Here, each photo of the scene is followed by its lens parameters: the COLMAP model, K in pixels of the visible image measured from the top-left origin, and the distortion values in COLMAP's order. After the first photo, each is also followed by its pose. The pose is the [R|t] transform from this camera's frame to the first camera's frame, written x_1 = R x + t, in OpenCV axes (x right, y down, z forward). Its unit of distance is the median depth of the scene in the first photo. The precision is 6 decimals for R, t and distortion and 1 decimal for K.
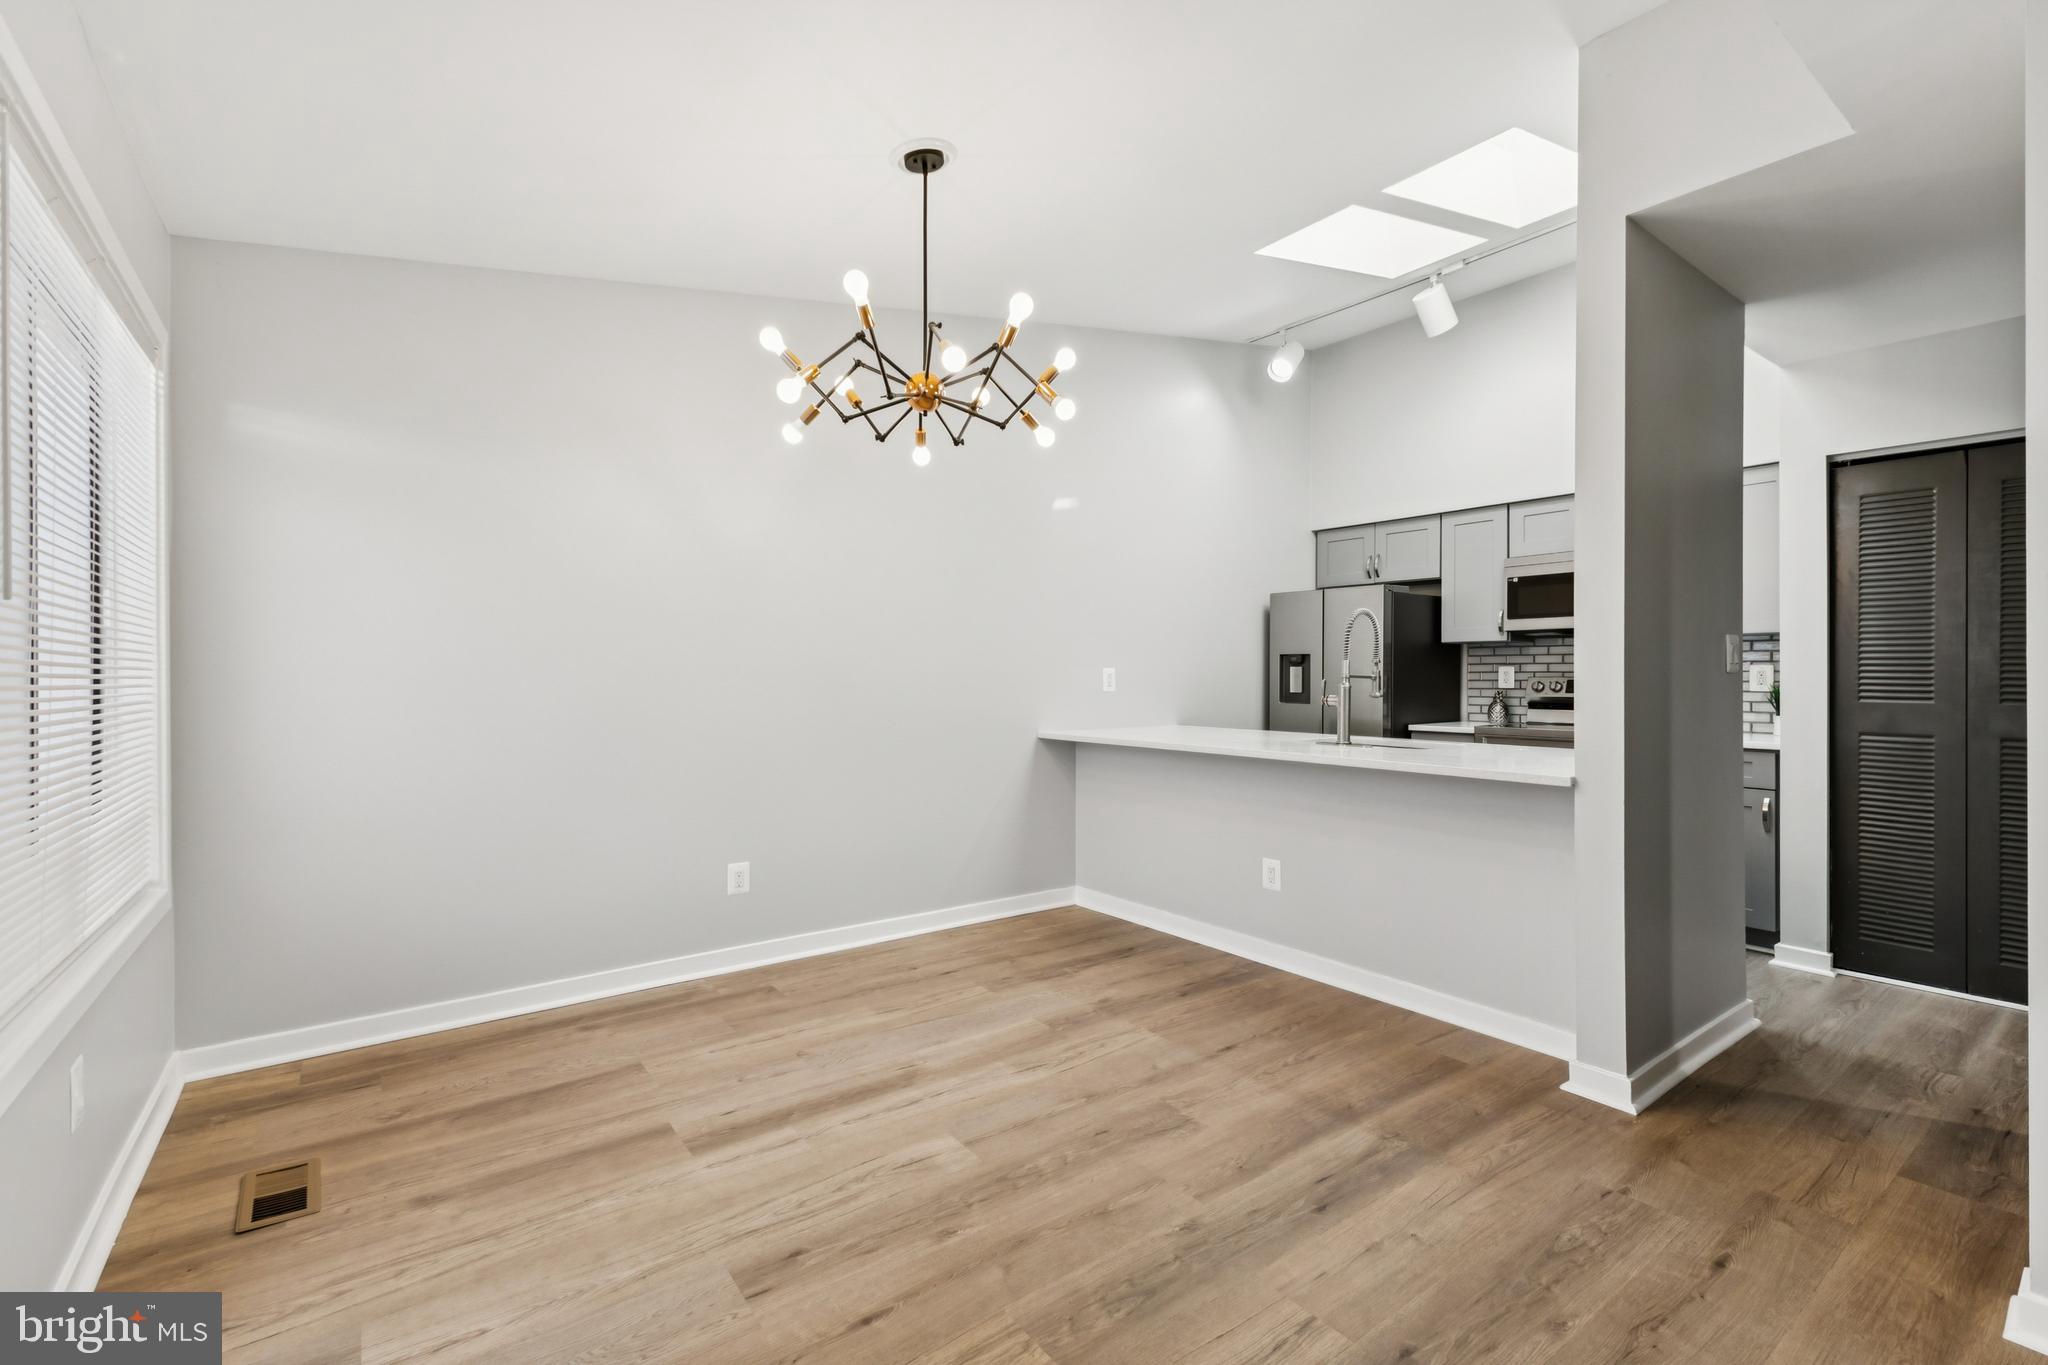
lens RADIAL K [[895.9, 0, 1019.7], [0, 895.9, 667.0], [0, 0, 1]] dist [0.012236, -0.000409]
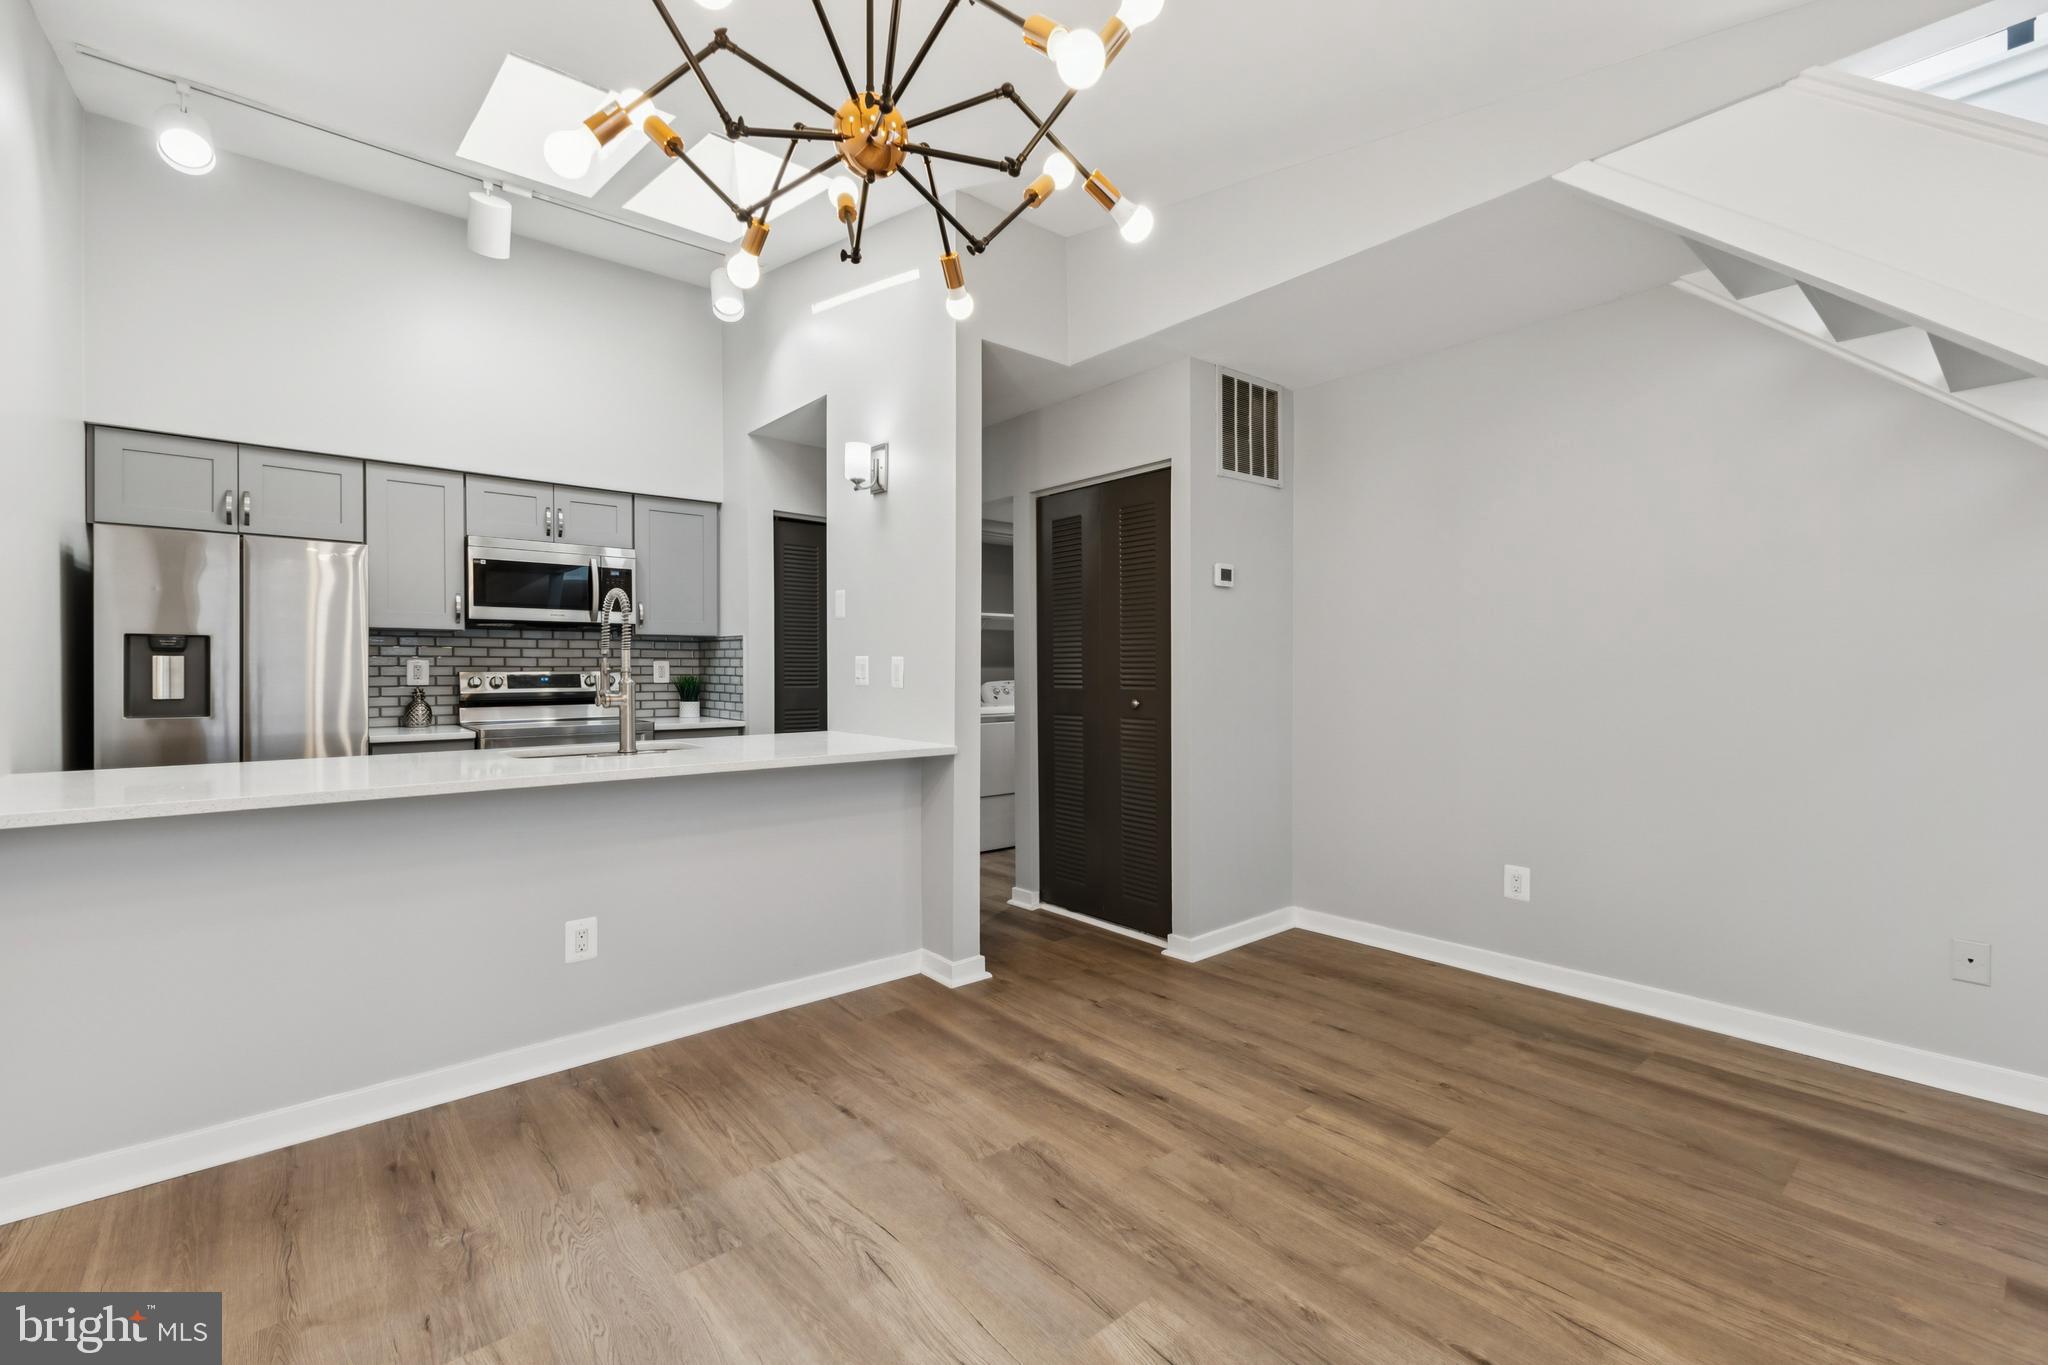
lens RADIAL K [[895.9, 0, 1015.5], [0, 895.9, 666.1], [0, 0, 1]] dist [0.012236, -0.000409]
pose [[-0.072012, 0.003429, 0.997398, -0.637233], [-0.005740, 0.999976, -0.003852, 0.010749], [-0.997387, -0.006003, -0.071990, 0.931169]]
